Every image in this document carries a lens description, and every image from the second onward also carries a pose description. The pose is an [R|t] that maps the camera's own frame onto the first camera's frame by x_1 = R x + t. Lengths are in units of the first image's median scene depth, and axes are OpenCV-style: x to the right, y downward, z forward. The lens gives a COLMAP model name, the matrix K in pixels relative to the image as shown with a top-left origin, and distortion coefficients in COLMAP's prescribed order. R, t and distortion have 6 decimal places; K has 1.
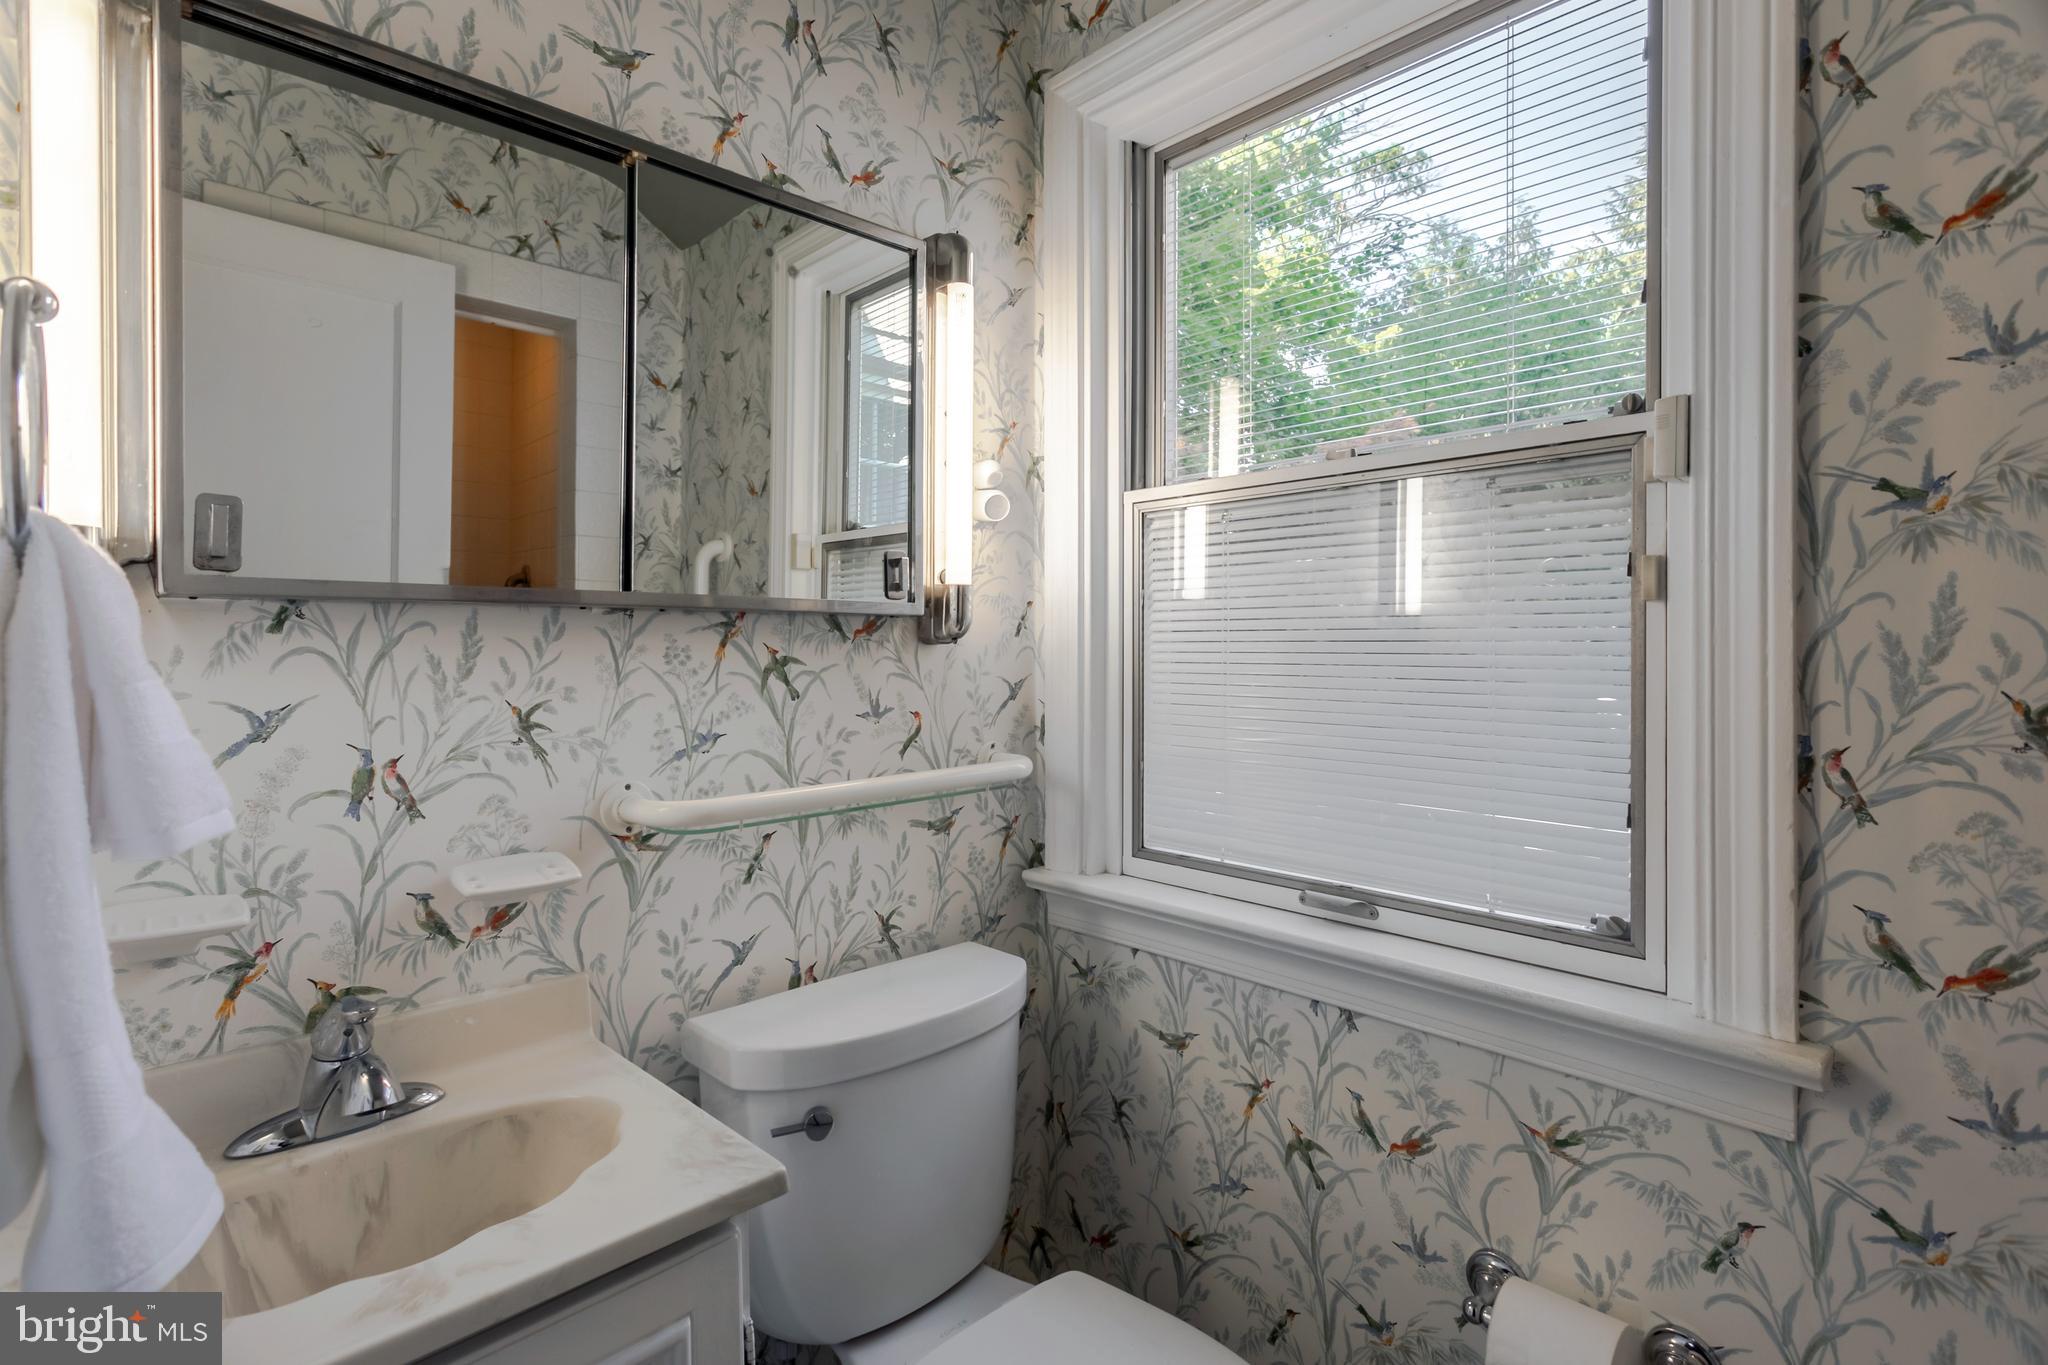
lens RADIAL K [[995.0, 0, 1037.9], [0, 995.0, 670.5], [0, 0, 1]] dist [0.000477, 0.000830]
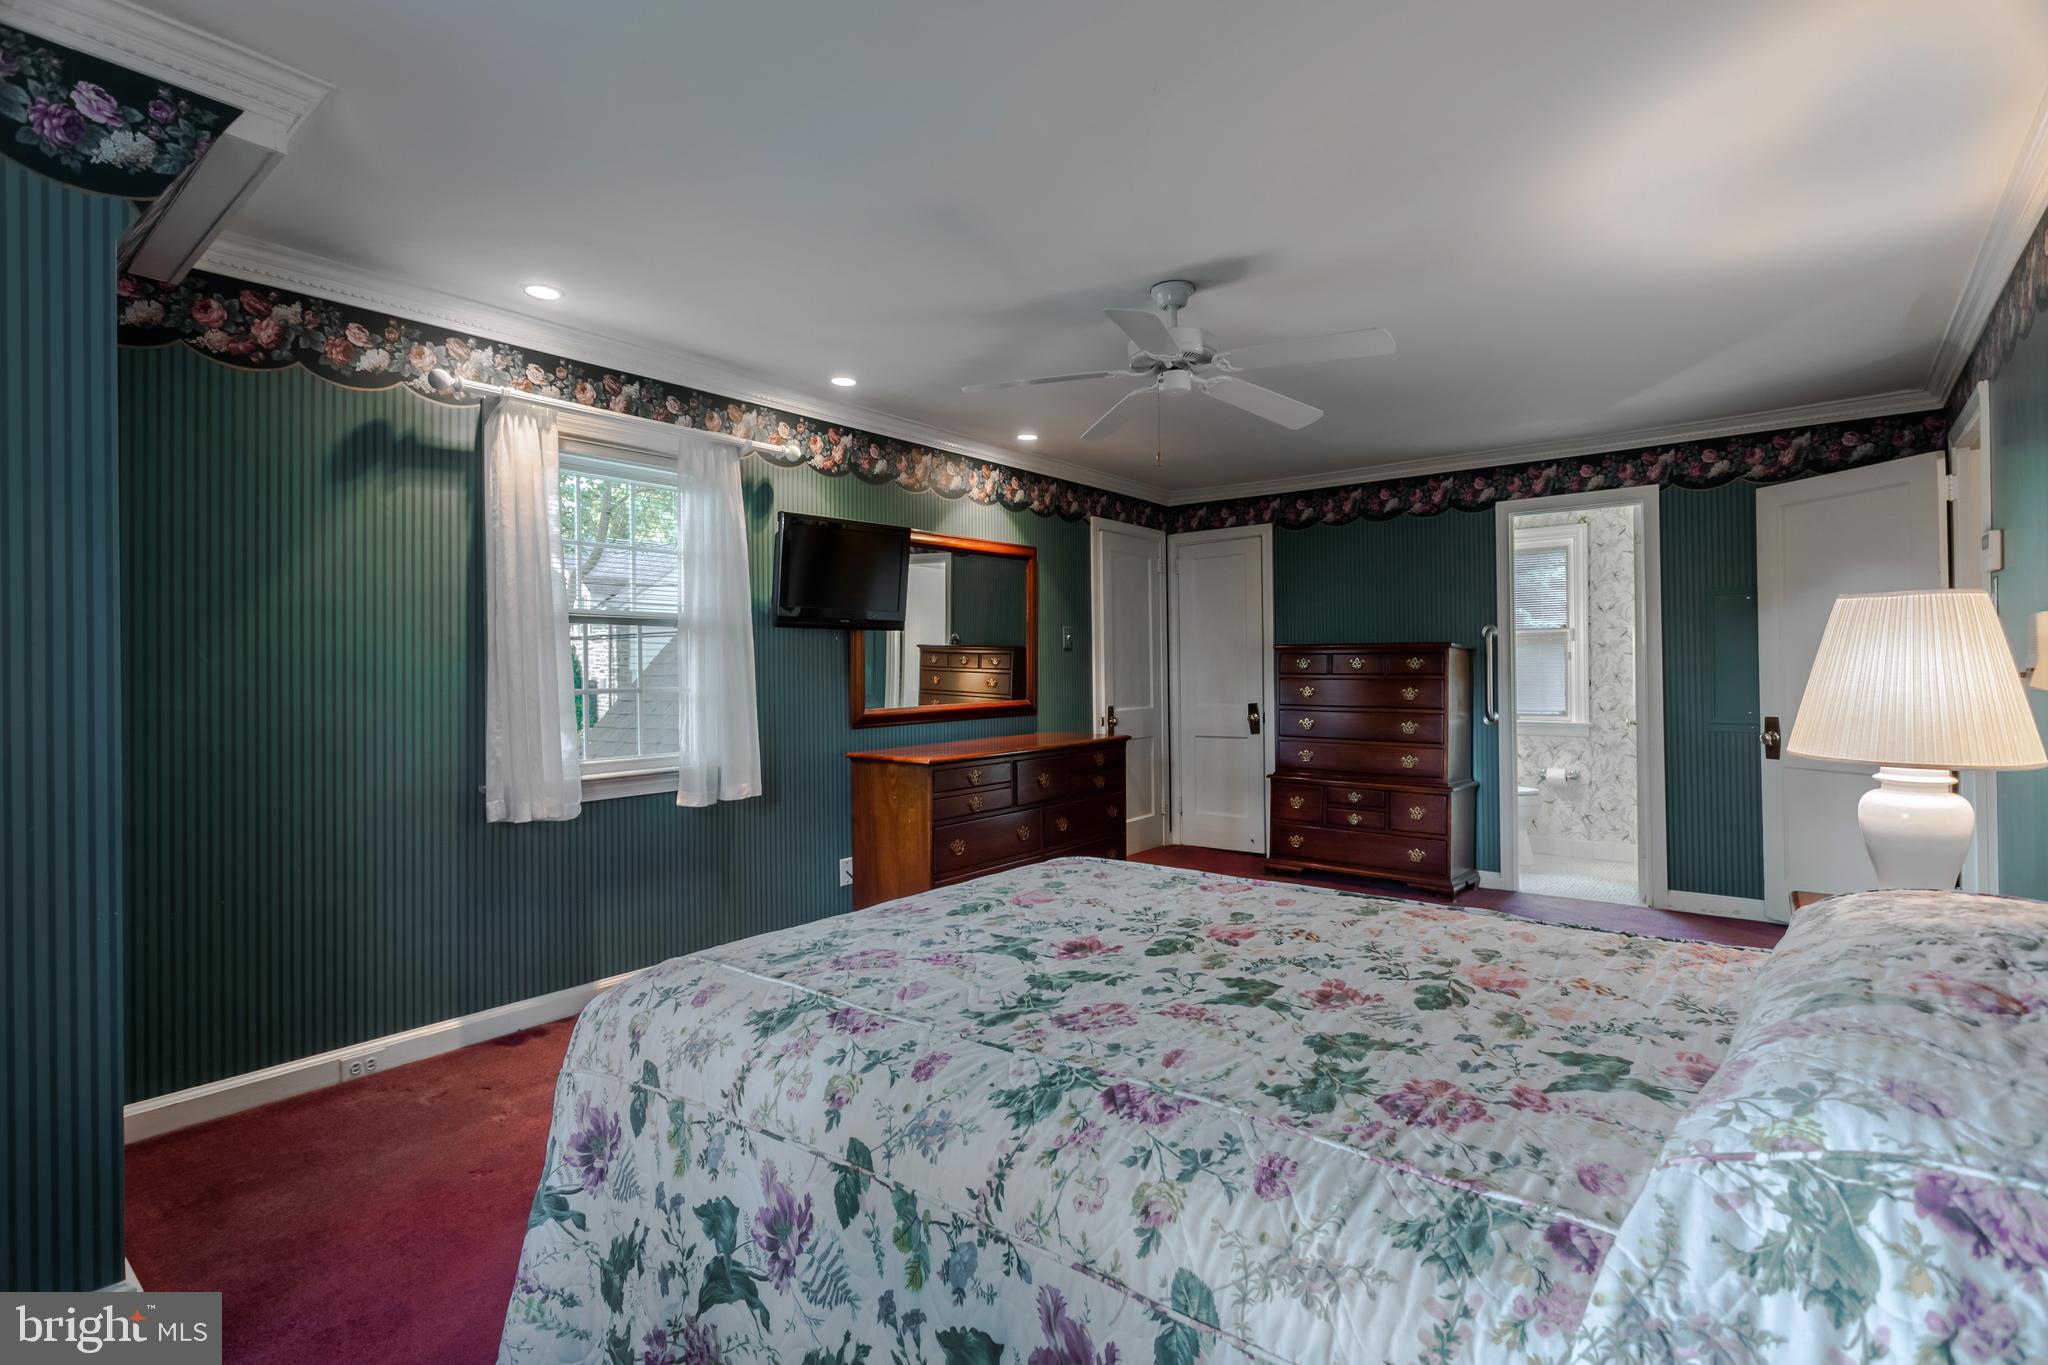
lens RADIAL K [[975.0, 0, 1060.6], [0, 975.0, 676.4], [0, 0, 1]] dist [-0.001426, 0.000025]
pose [[0.991485, -0.006942, 0.130034, -3.872583], [0.007962, 0.999941, -0.007330, 0.067053], [-0.129976, 0.008303, 0.991482, -5.395815]]
